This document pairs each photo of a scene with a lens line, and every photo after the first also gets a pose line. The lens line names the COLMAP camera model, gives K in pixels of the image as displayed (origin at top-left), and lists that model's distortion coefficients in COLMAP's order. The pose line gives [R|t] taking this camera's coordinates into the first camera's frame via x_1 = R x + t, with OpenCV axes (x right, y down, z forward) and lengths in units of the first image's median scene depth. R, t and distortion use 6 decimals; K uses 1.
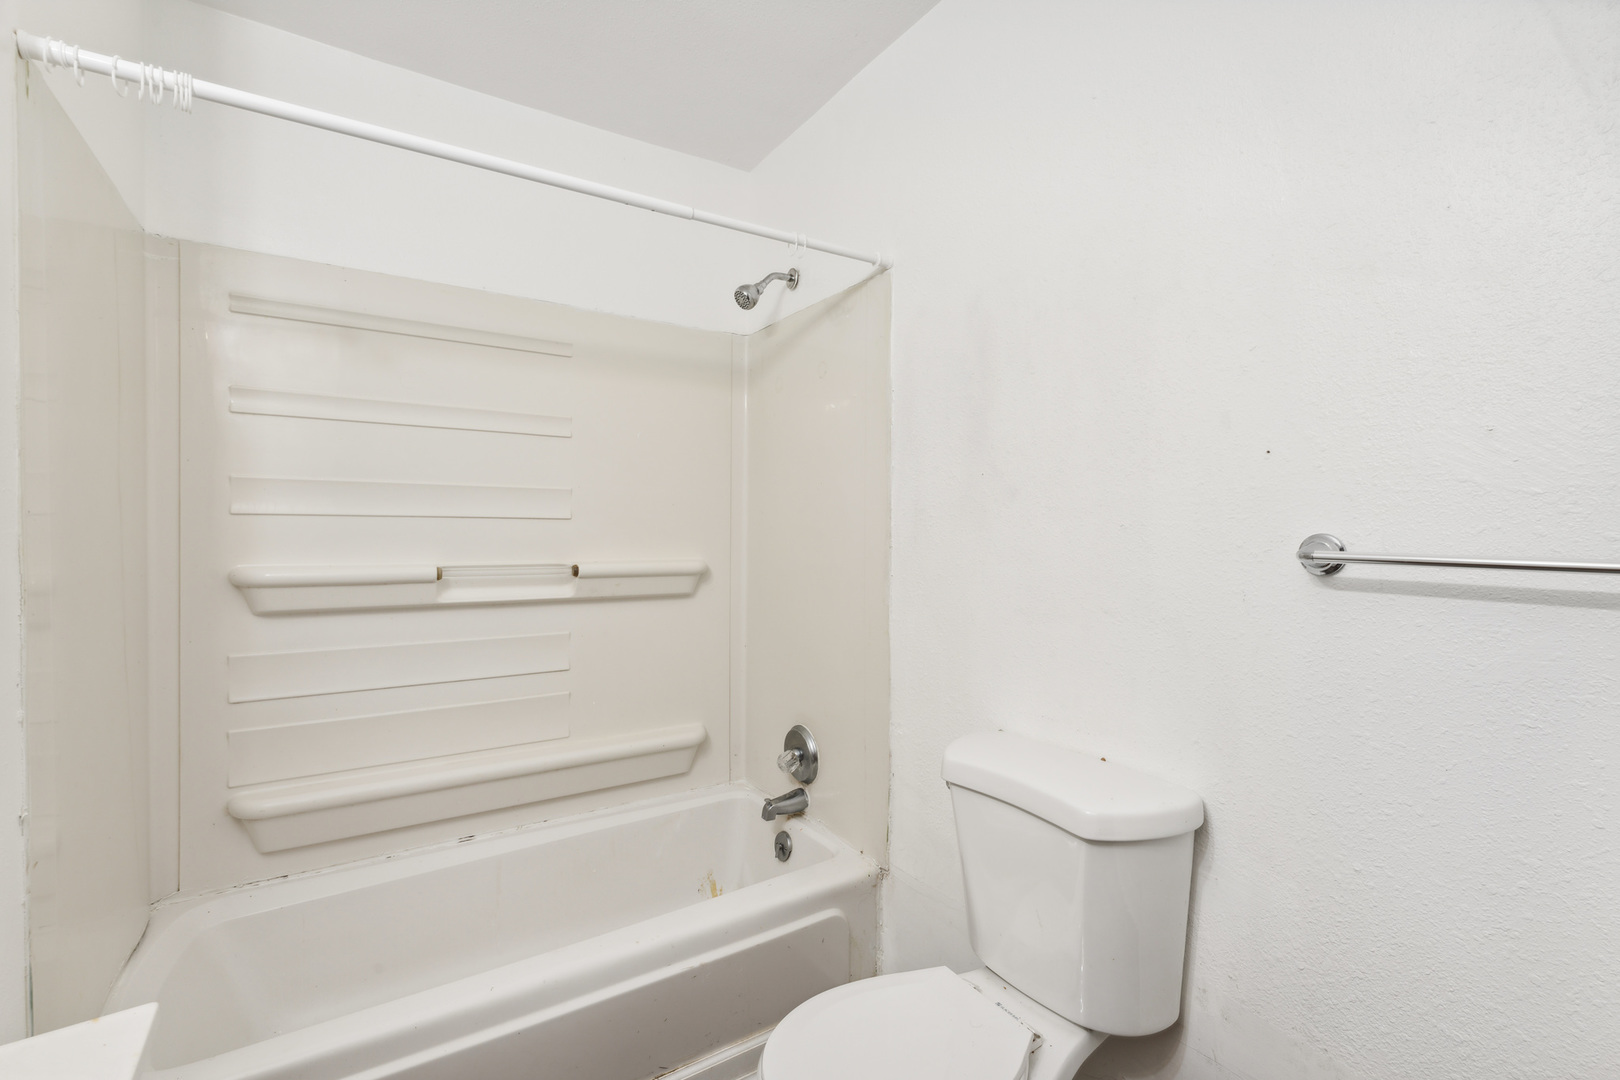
lens RADIAL K [[737.7, 0, 798.0], [0, 737.7, 532.2], [0, 0, 1]] dist [-0.002021, -0.000871]
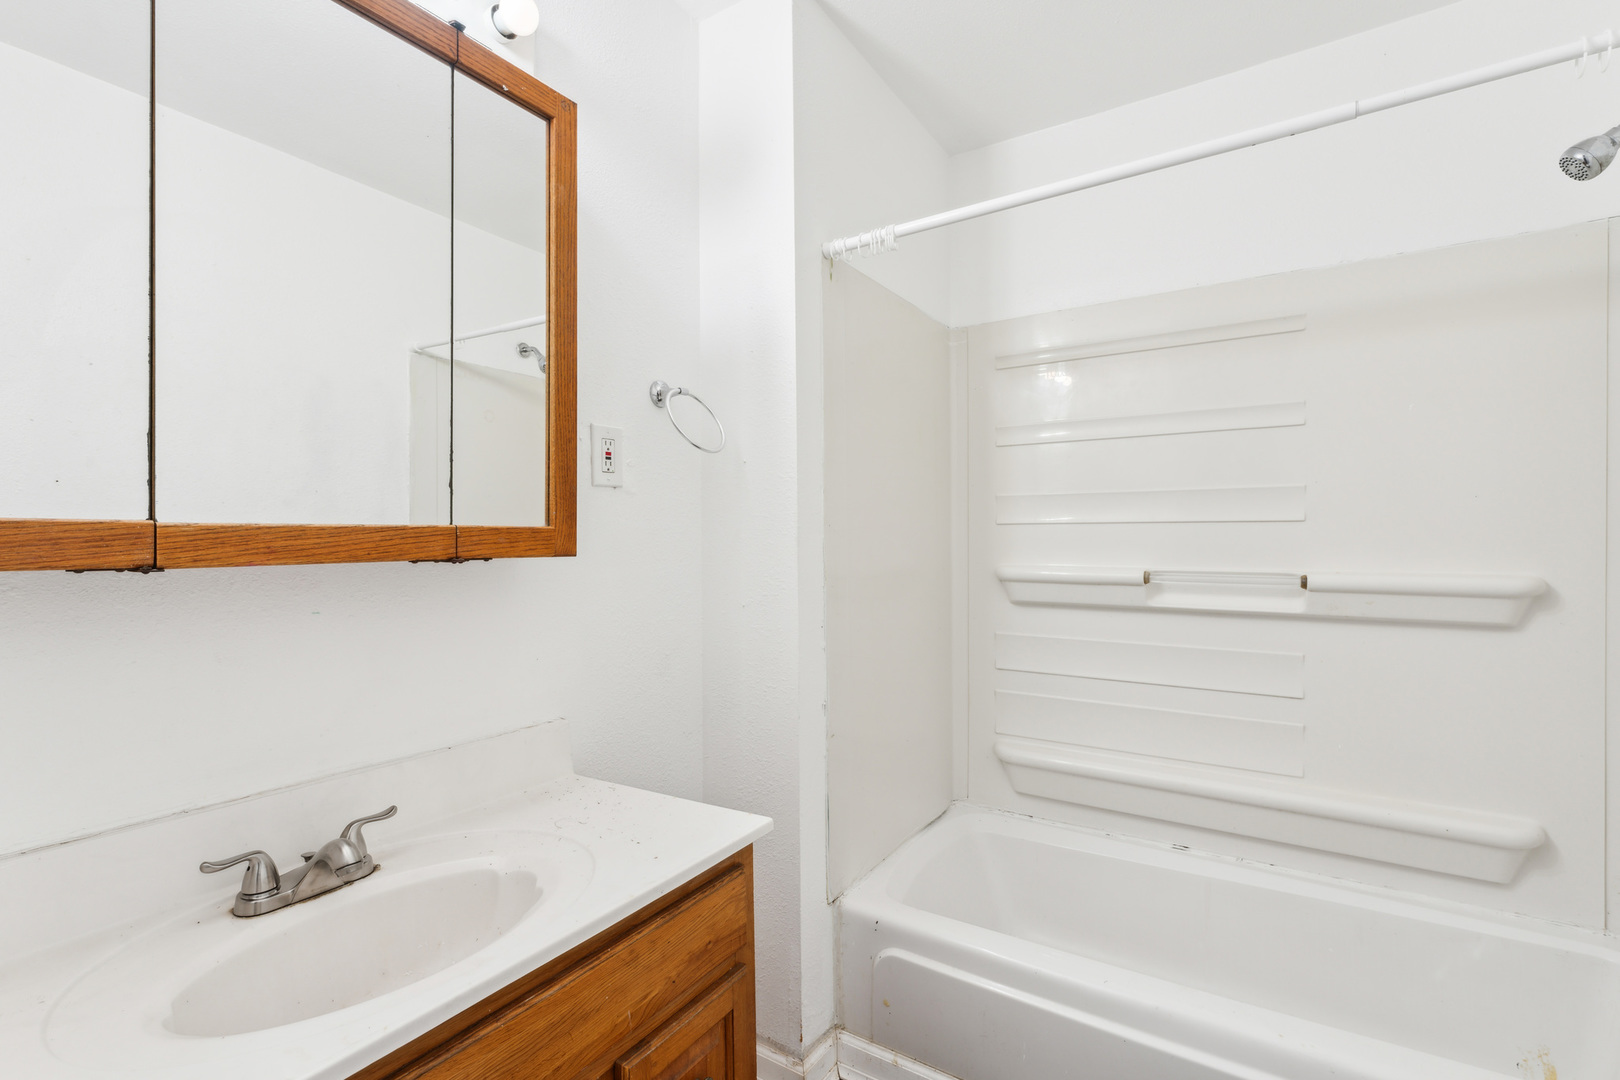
lens RADIAL K [[727.2, 0, 810.0], [0, 727.2, 540.0], [0, 0, 1]] dist [-0.001022, -0.001220]
pose [[0.396783, -0.003863, -0.917904, 0.256857], [0.002203, 0.999992, -0.003256, 0.006062], [0.917910, -0.000731, 0.396788, 0.162695]]
